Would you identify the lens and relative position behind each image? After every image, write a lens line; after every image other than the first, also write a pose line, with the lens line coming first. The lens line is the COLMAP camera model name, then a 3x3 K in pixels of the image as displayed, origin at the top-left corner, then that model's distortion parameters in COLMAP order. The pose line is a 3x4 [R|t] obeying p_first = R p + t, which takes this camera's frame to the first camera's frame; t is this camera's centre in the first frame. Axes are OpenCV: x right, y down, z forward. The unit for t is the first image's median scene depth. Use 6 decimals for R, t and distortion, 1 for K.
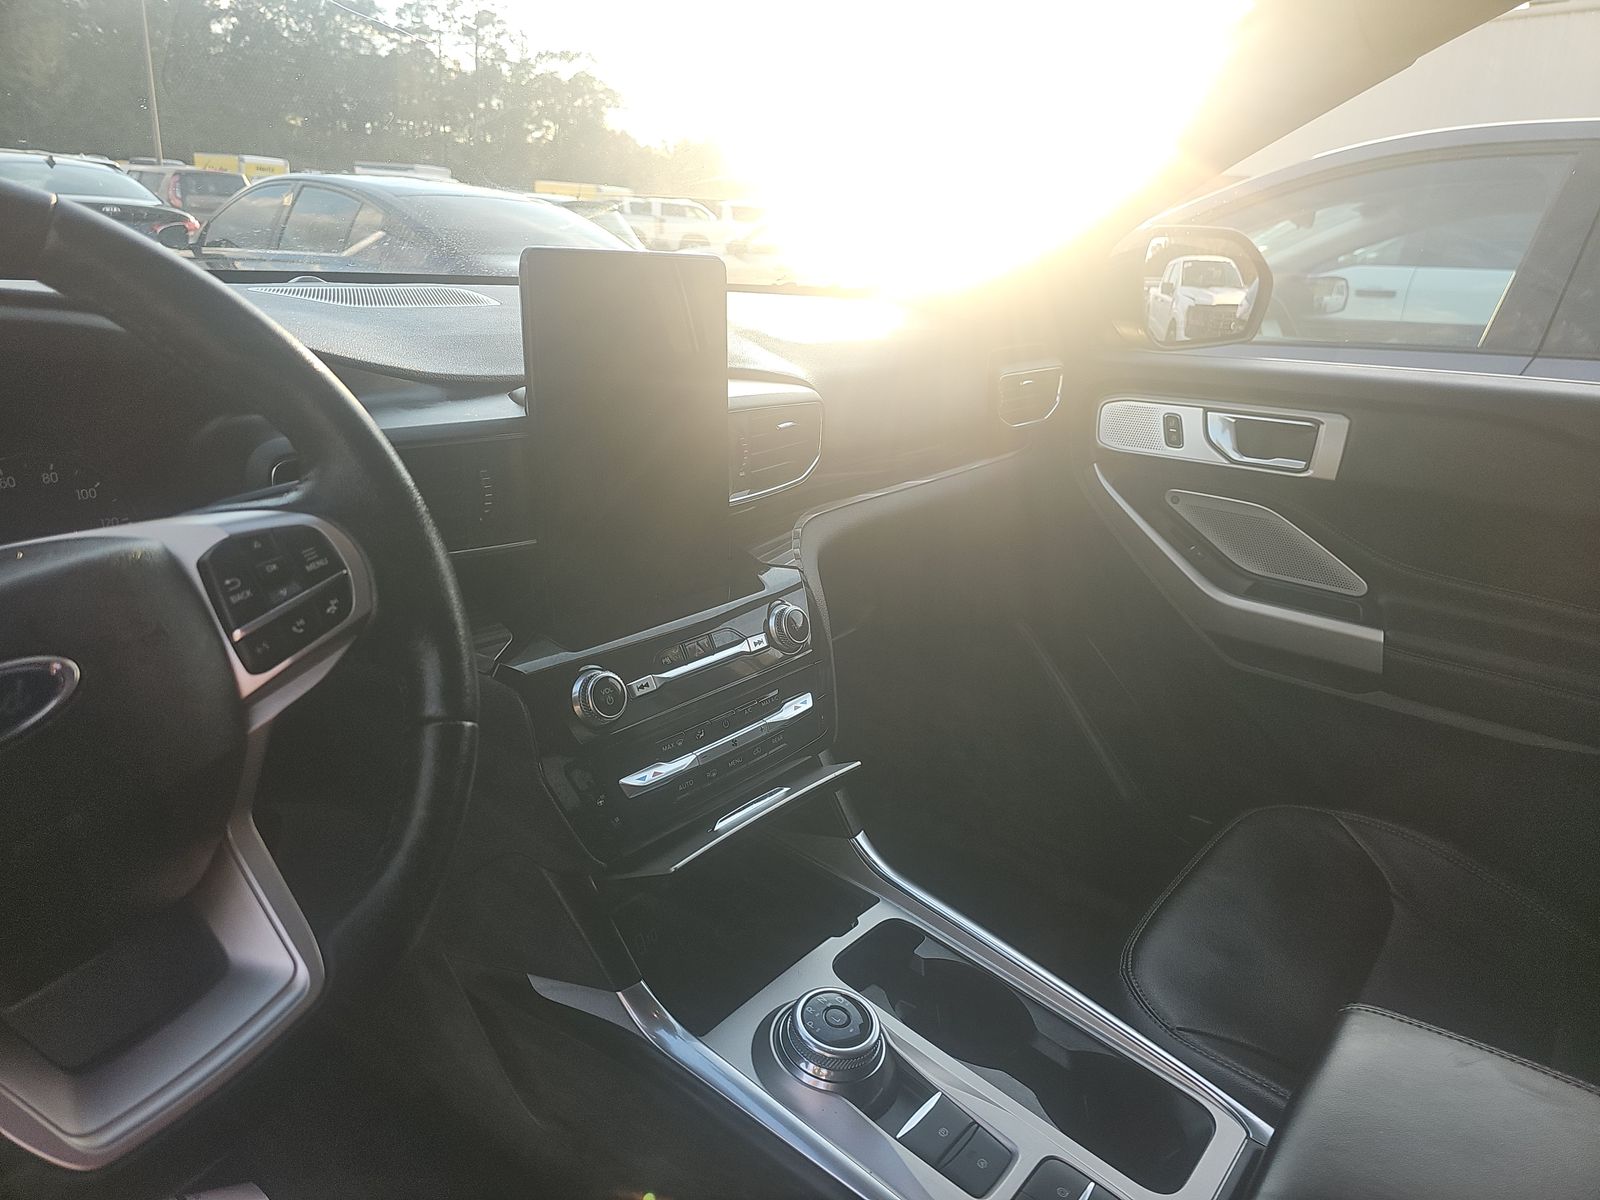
lens RADIAL K [[1034.2, 0, 800.0], [0, 1034.2, 600.0], [0, 0, 1]] dist [-0.000814, -0.060556]
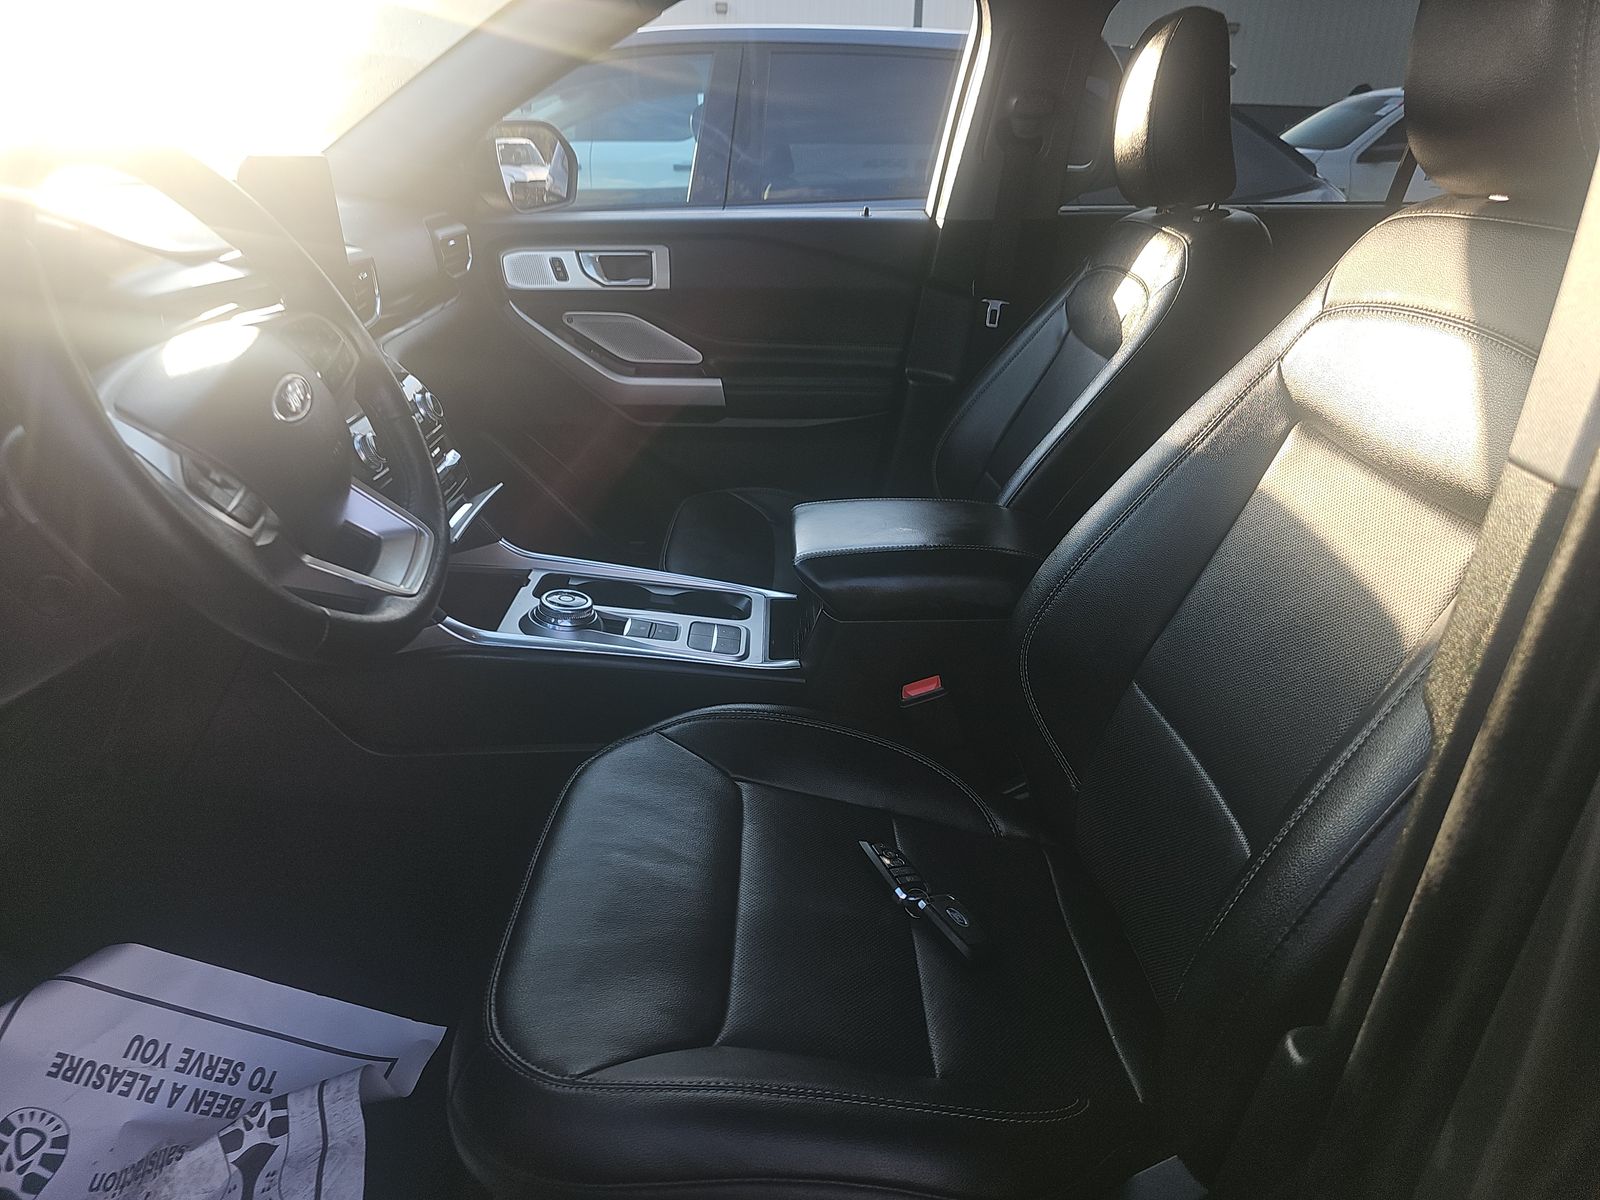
lens RADIAL K [[1034.2, 0, 800.0], [0, 1034.2, 600.0], [0, 0, 1]] dist [-0.000814, -0.060556]
pose [[0.757804, -0.282520, 0.588146, -0.349258], [0.222723, 0.959261, 0.173818, 0.098164], [-0.613292, -0.000726, 0.789856, -0.316699]]
